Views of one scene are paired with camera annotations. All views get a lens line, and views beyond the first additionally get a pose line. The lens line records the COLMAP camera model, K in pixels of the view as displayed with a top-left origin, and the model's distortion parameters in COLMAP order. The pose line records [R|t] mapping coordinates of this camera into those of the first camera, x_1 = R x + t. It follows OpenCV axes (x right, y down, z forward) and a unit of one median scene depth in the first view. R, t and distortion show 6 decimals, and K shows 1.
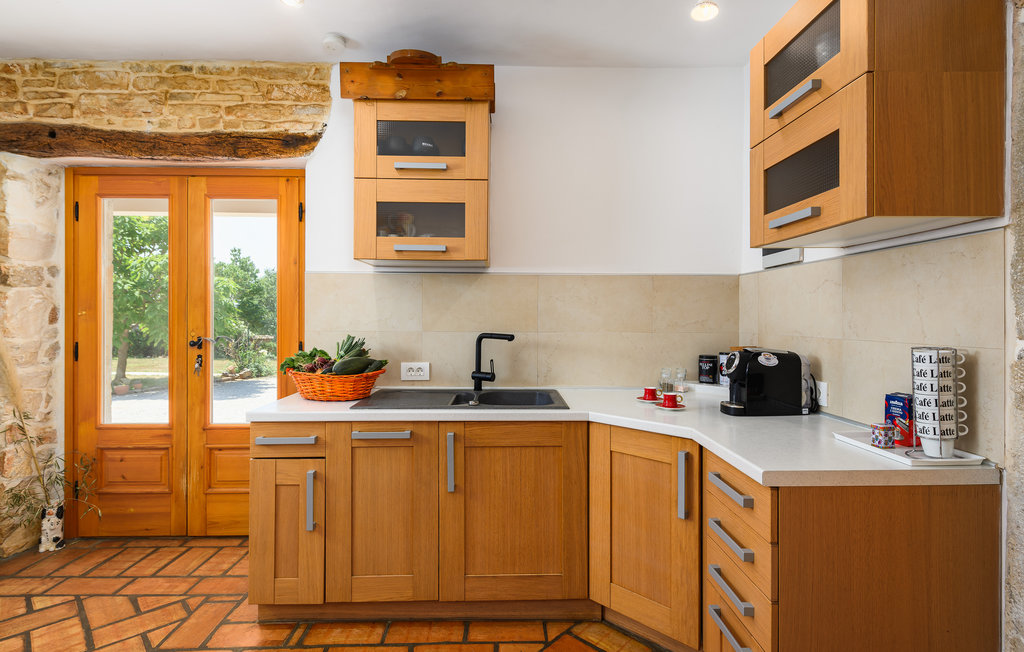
lens RADIAL K [[512.8, 0, 513.3], [0, 512.8, 313.1], [0, 0, 1]] dist [0.002520, 0.000318]
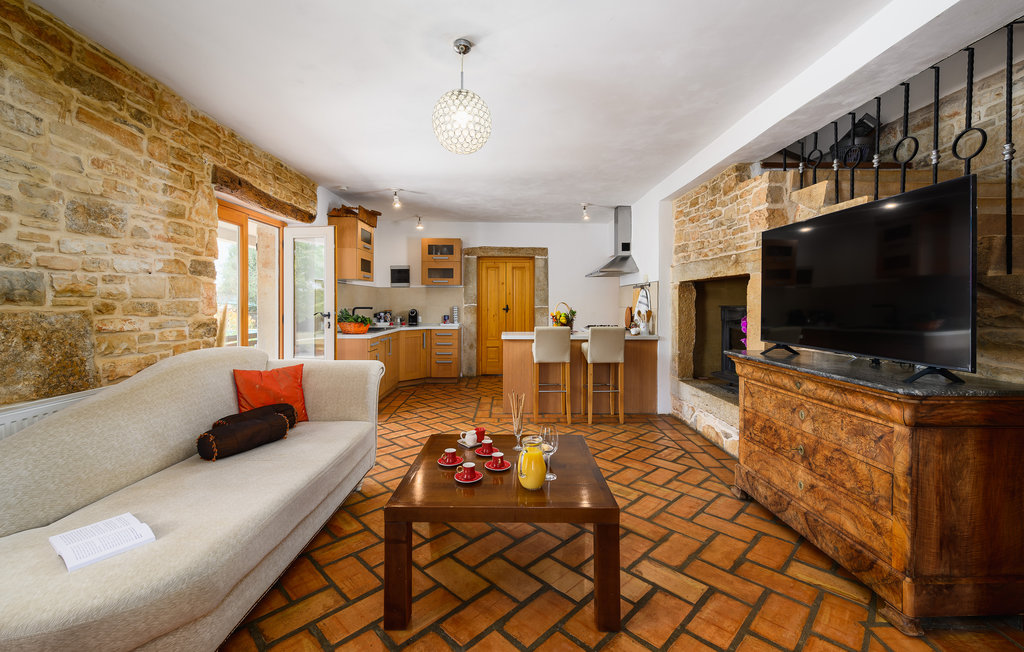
lens RADIAL K [[422.0, 0, 508.4], [0, 422.0, 313.2], [0, 0, 1]] dist [0.000132, -0.000446]
pose [[0.023923, -0.027359, 0.999339, -2.153683], [-0.005385, 0.999607, 0.027495, 0.006106], [-0.999699, -0.006040, 0.023766, 0.153521]]
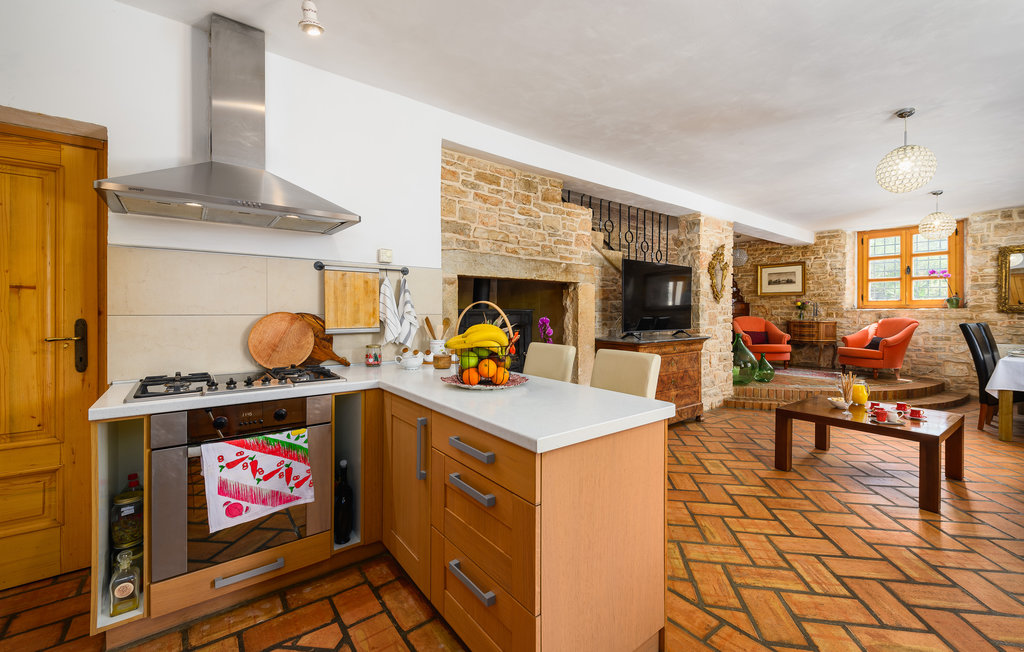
lens RADIAL K [[422.0, 0, 508.4], [0, 422.0, 313.2], [0, 0, 1]] dist [0.000132, -0.000446]
pose [[-0.809000, -0.001433, -0.587807, 0.095257], [-0.003166, 0.999993, 0.001919, 0.026575], [0.587801, 0.003413, -0.808999, 0.537037]]
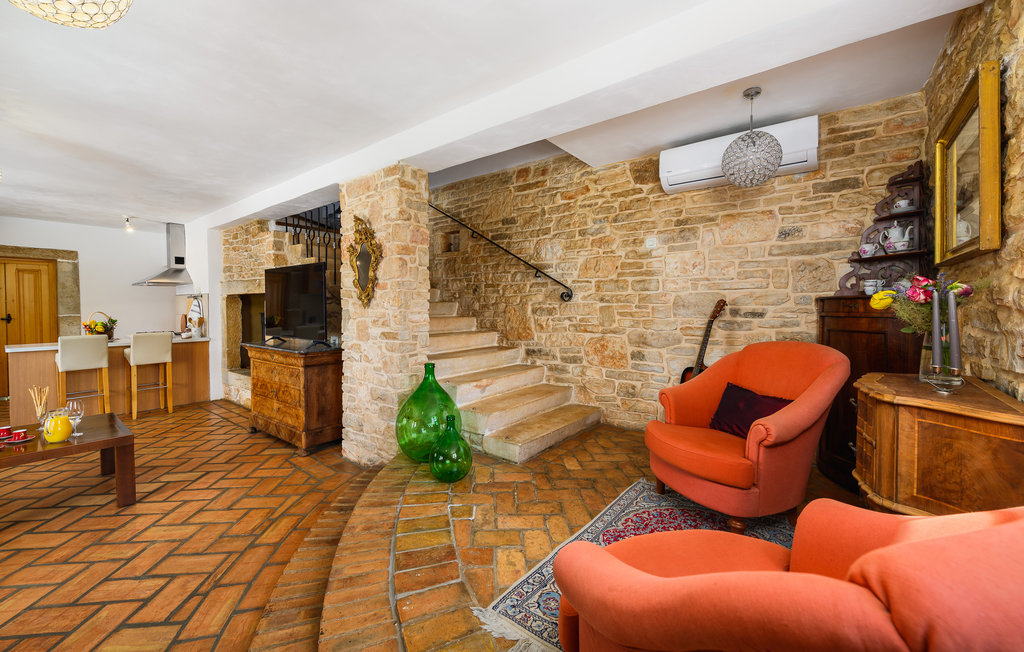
lens RADIAL K [[404.2, 0, 515.3], [0, 404.2, 312.9], [0, 0, 1]] dist [0.002384, -0.000279]
pose [[-0.772888, -0.013434, 0.634400, -2.919055], [-0.001823, 0.999819, 0.018952, -0.024861], [-0.634540, 0.013492, -0.772772, 0.181320]]
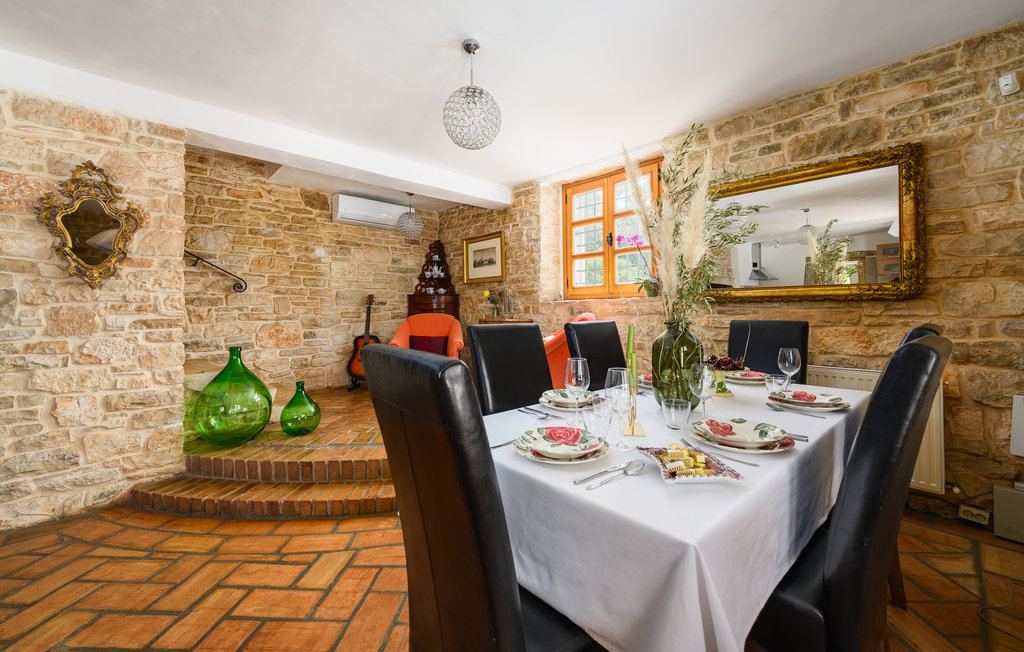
lens RADIAL K [[403.7, 0, 515.6], [0, 403.7, 307.1], [0, 0, 1]] dist [0.002490, -0.000020]
pose [[-0.741324, -0.001572, -0.671146, -1.908594], [0.007661, 0.999912, -0.010804, 0.041429], [0.671104, -0.013150, -0.741247, 0.793330]]
